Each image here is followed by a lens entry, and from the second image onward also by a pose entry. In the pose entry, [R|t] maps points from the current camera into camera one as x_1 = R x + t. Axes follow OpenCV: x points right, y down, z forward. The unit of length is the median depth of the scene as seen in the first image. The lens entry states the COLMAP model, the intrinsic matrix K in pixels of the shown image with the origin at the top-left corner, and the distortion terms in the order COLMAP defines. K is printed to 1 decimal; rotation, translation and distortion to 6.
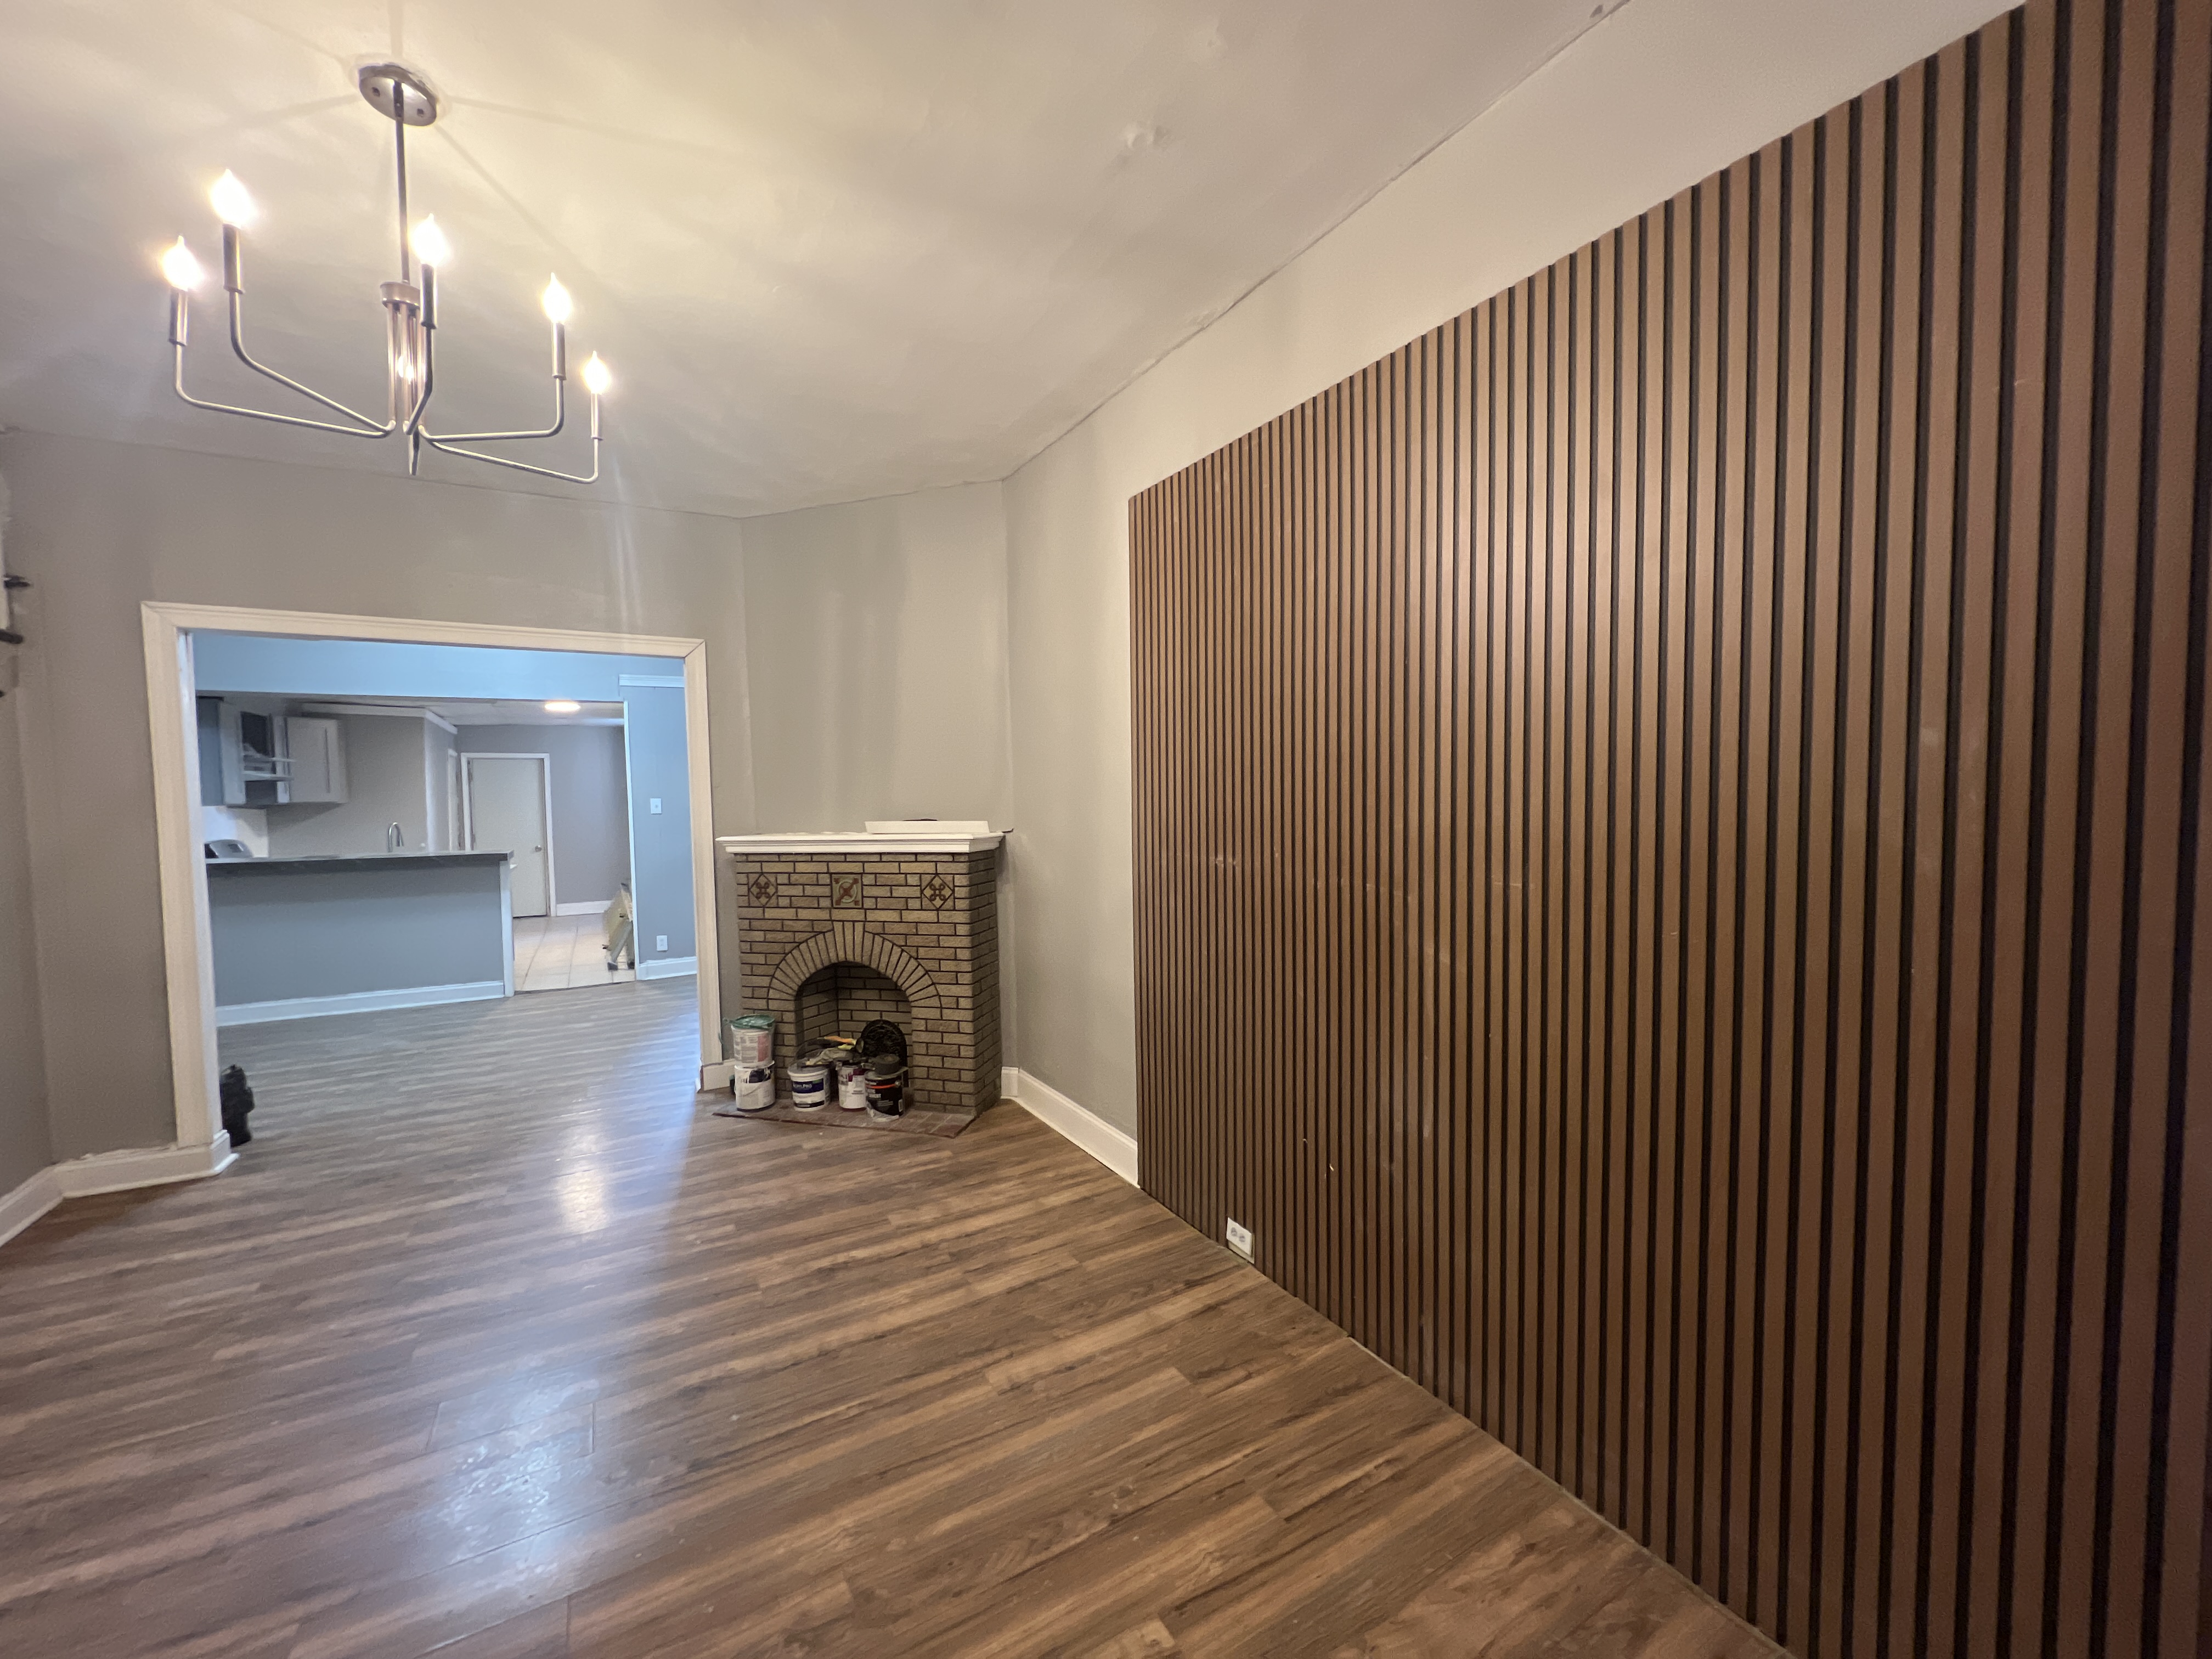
lens RADIAL K [[881.4, 0, 1102.2], [0, 881.4, 831.7], [0, 0, 1]] dist [-0.000083, -0.000141]
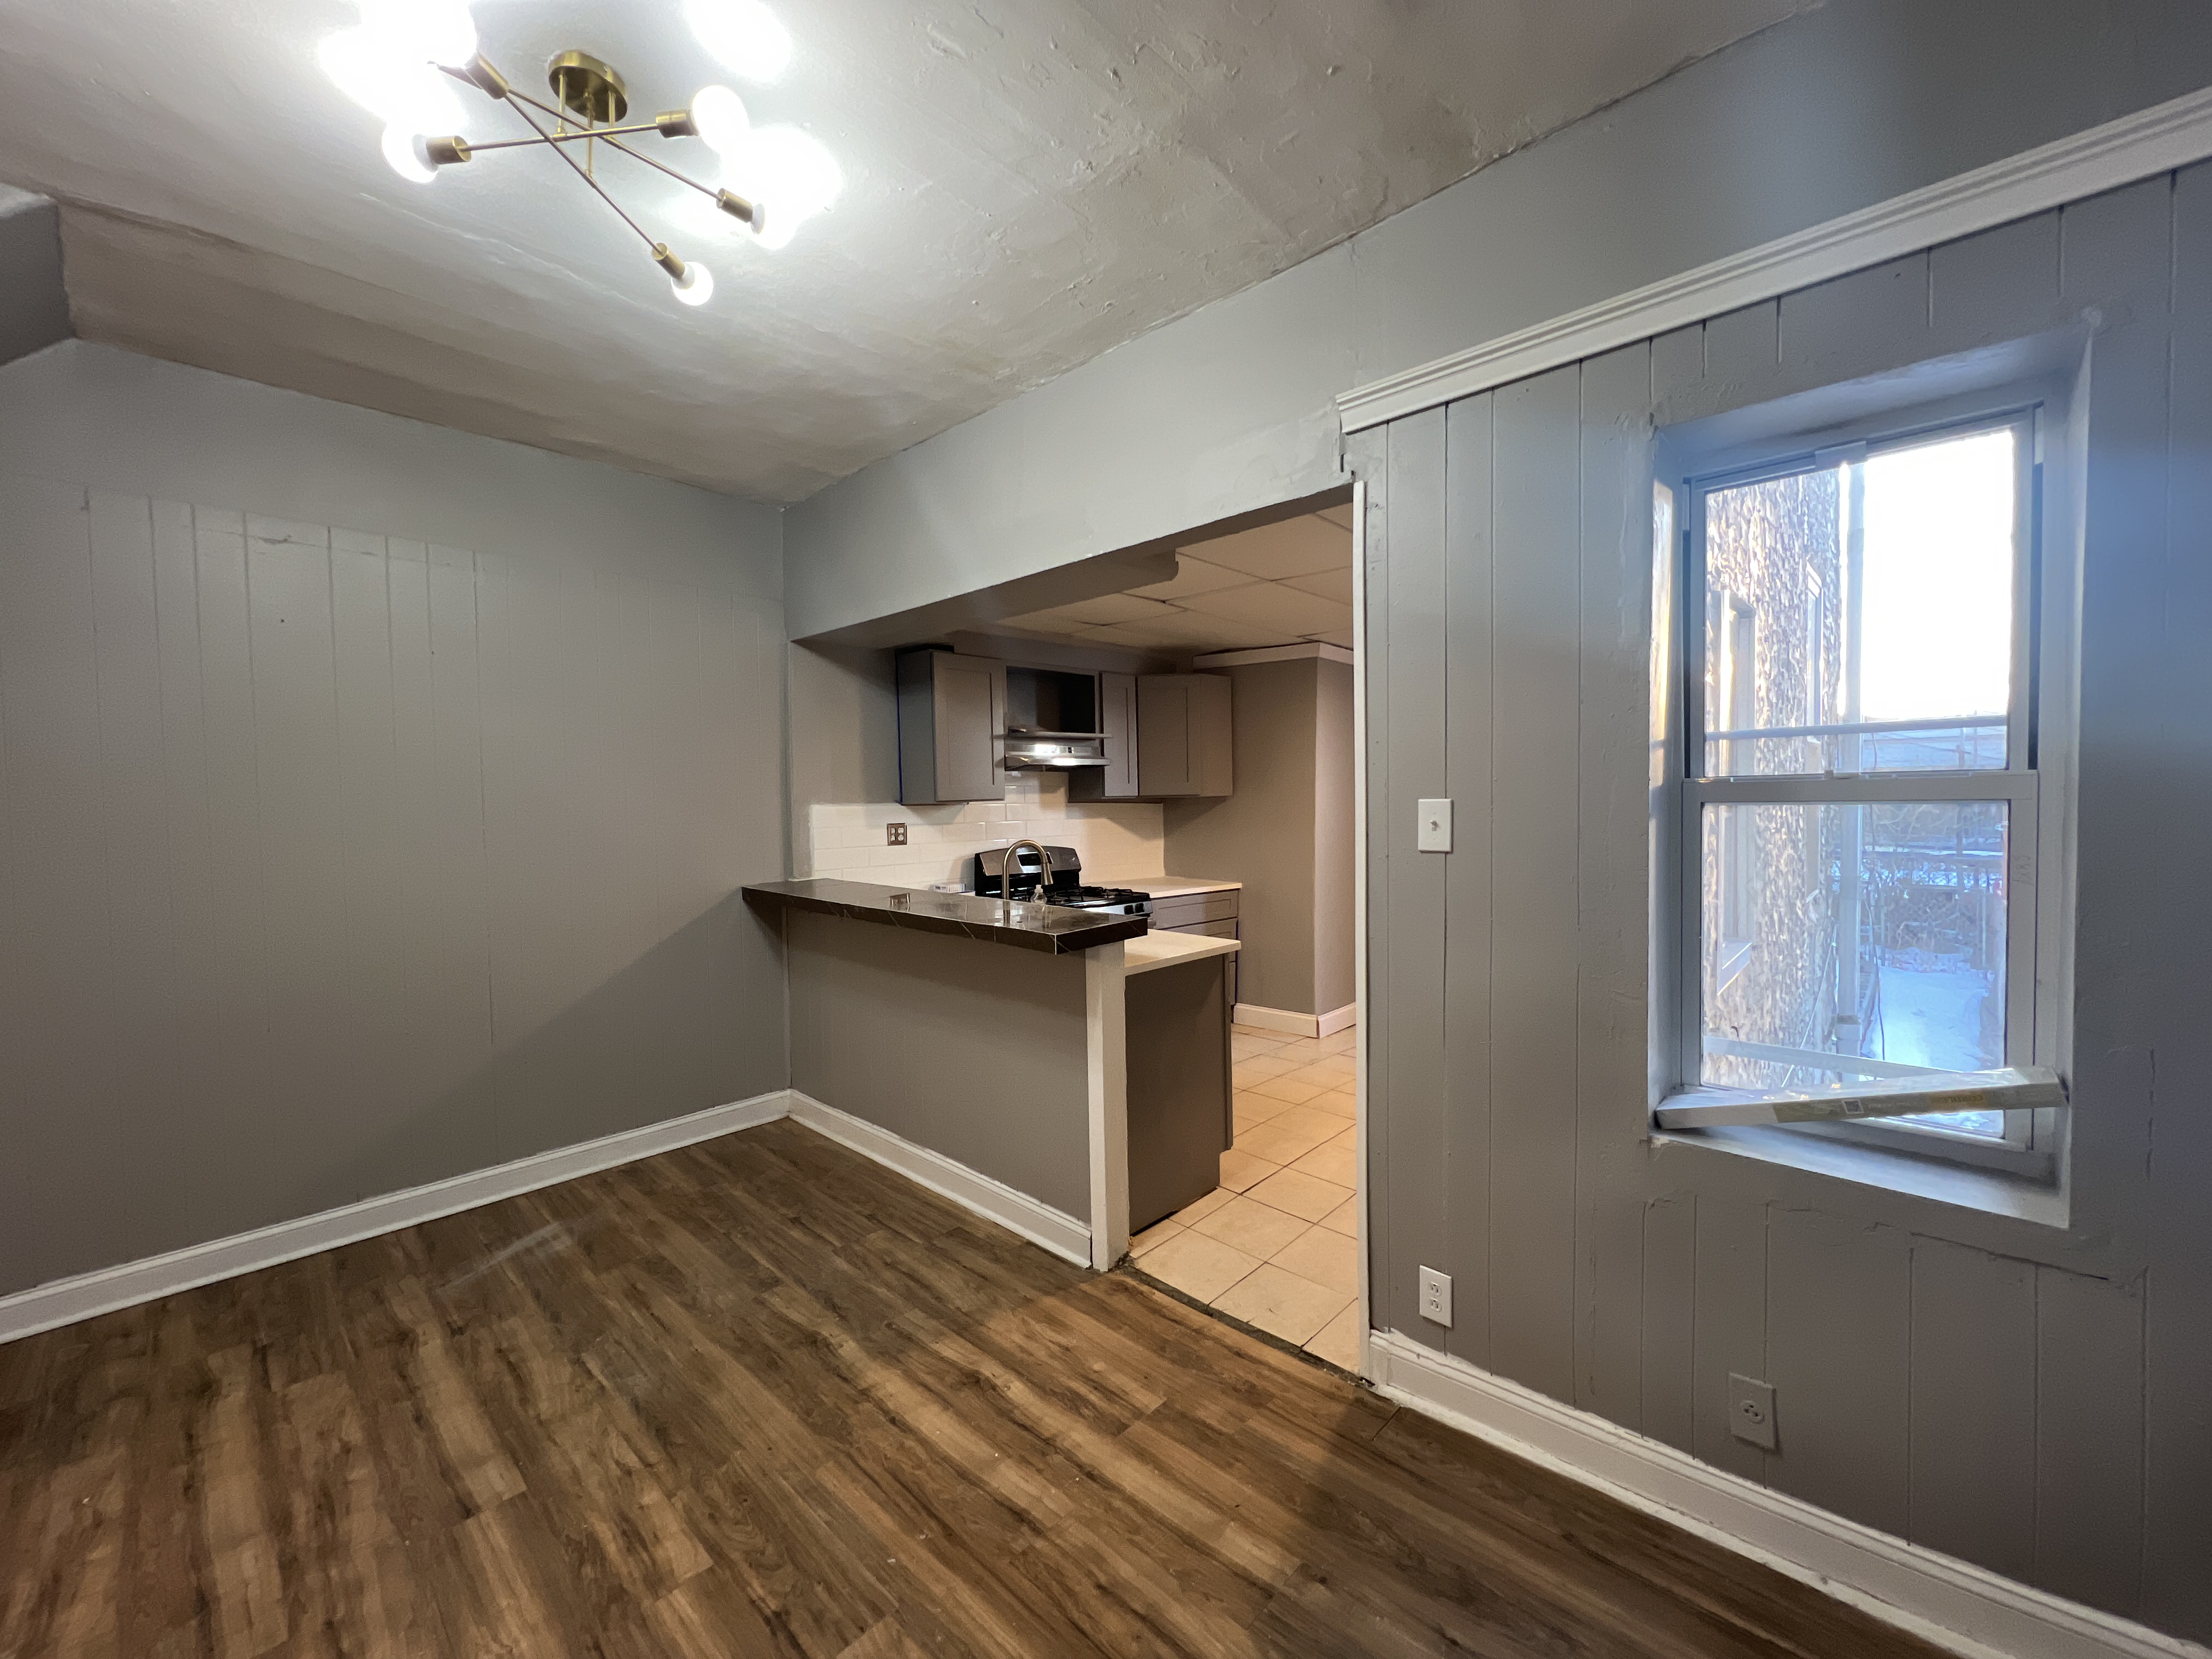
lens RADIAL K [[881.4, 0, 1102.2], [0, 881.4, 830.8], [0, 0, 1]] dist [-0.000083, -0.000141]
pose [[0.291396, 0.049290, -0.955332, -0.498882], [-0.031241, 0.998629, 0.041995, -0.068290], [0.956092, 0.017608, 0.292536, 1.543034]]
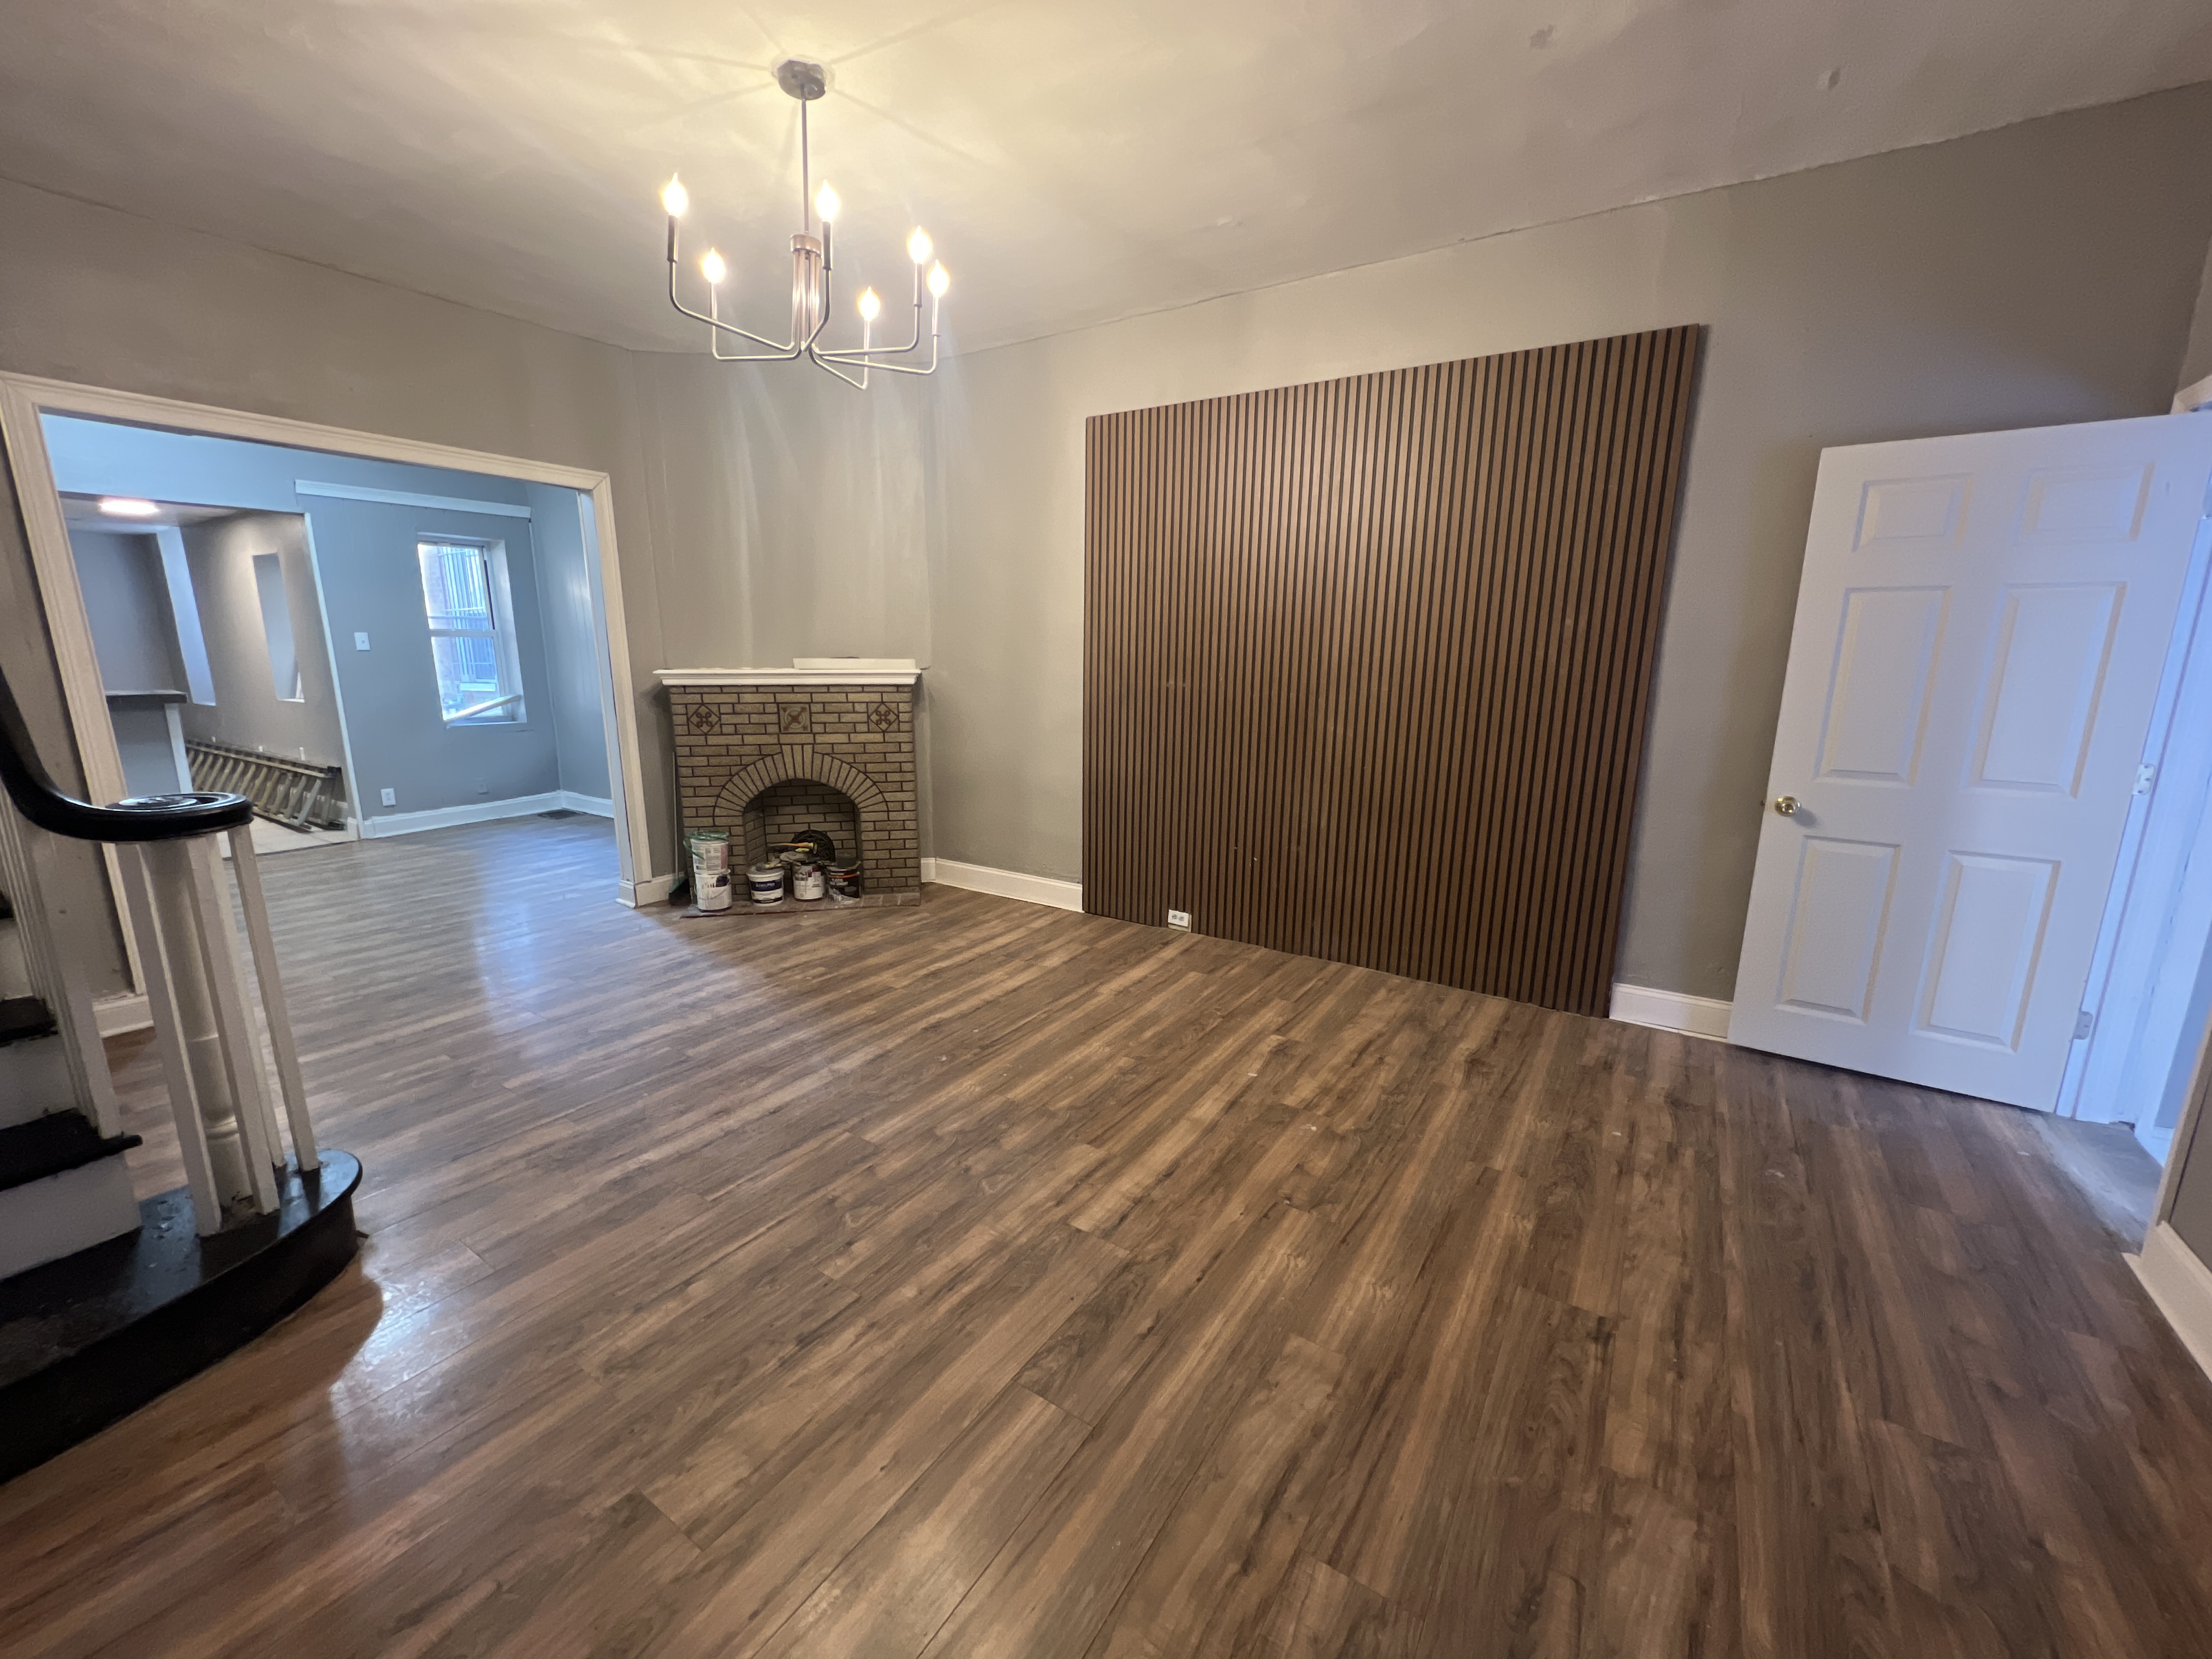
lens RADIAL K [[881.4, 0, 1101.7], [0, 881.4, 831.2], [0, 0, 1]] dist [-0.000083, -0.000141]
pose [[0.890871, -0.068415, 0.449076, -0.491113], [-0.003332, 0.987583, 0.157063, 0.032411], [-0.454245, -0.141419, 0.879581, -0.243908]]
